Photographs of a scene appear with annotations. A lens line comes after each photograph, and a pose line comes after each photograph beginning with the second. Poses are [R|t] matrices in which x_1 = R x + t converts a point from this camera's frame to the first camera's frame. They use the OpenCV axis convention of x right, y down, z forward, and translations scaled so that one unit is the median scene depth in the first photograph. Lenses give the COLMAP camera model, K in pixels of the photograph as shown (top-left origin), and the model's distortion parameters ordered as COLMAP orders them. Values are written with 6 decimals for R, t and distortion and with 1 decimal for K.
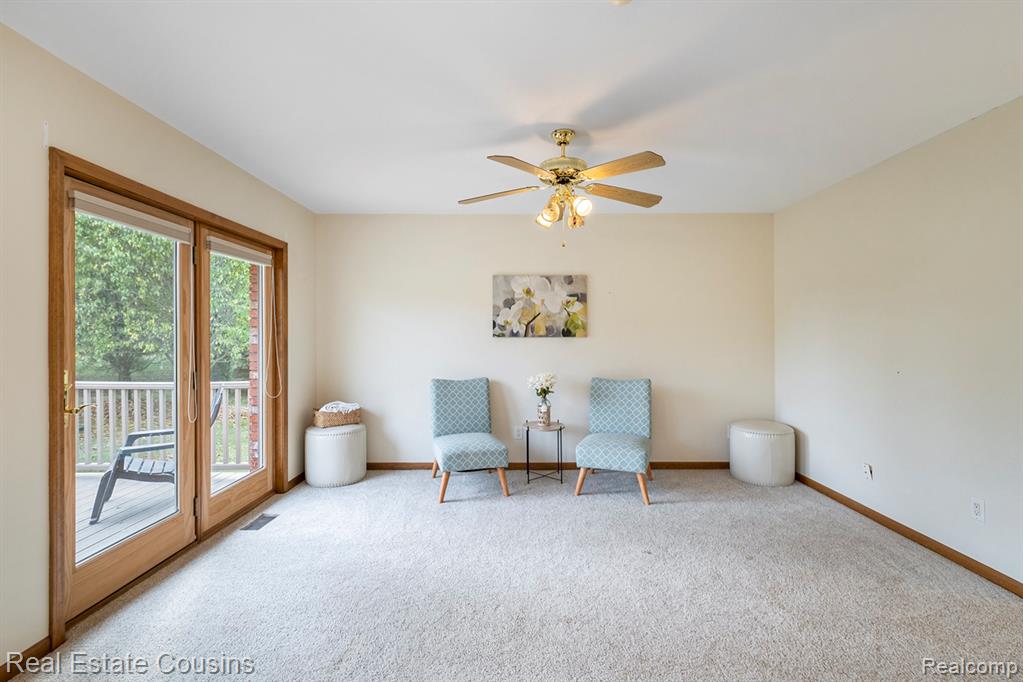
lens RADIAL K [[450.8, 0, 515.5], [0, 450.8, 333.7], [0, 0, 1]] dist [0.005407, -0.000837]
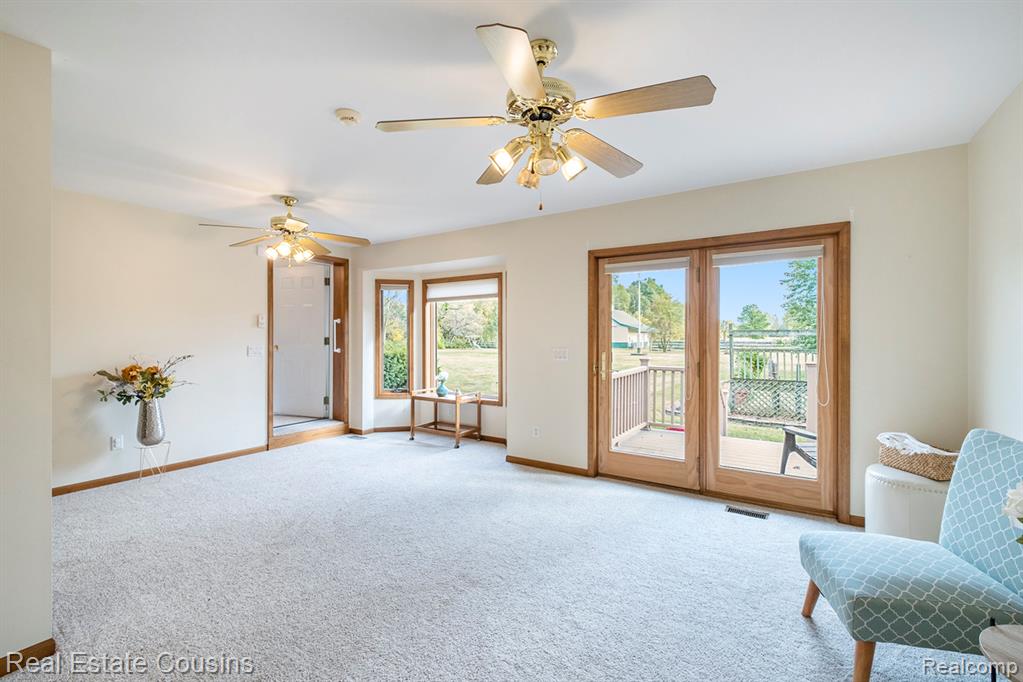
lens RADIAL K [[450.8, 0, 511.5], [0, 450.8, 339.1], [0, 0, 1]] dist [0.005407, -0.000837]
pose [[-0.547965, 0.006478, -0.836476, 0.475812], [0.006551, 0.999973, 0.003452, 0.004984], [0.836476, -0.003588, -0.547992, 0.873213]]
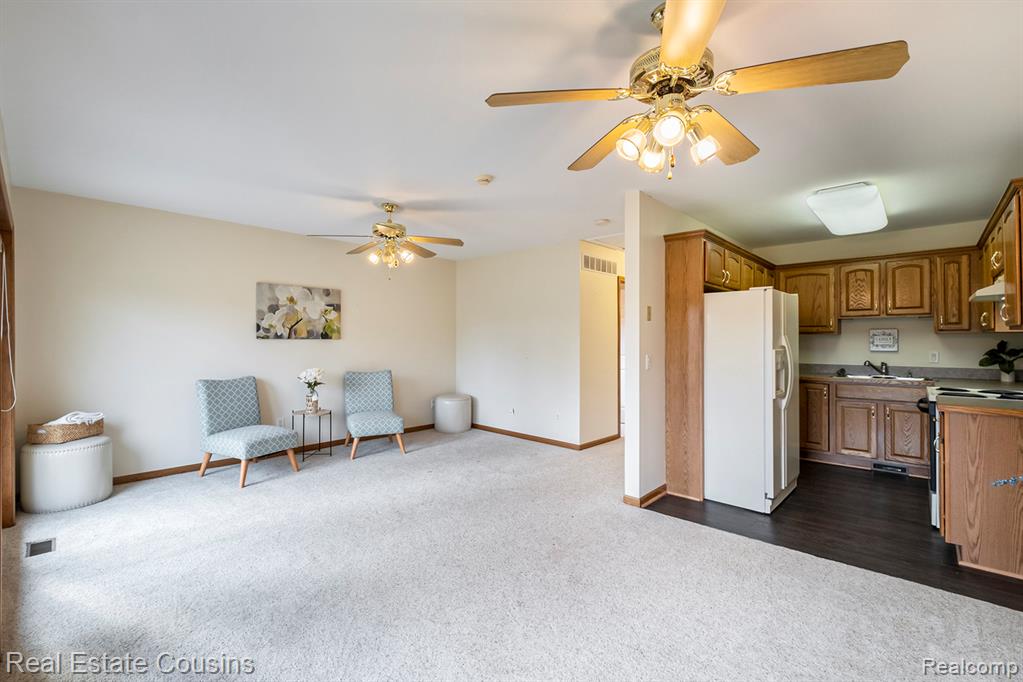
lens RADIAL K [[450.8, 0, 512.9], [0, 450.8, 328.7], [0, 0, 1]] dist [0.005407, -0.000837]
pose [[0.681083, 0.023032, 0.731844, -0.460839], [-0.011679, 0.999720, -0.020594, -0.001997], [-0.732113, 0.005479, 0.681161, -0.215986]]
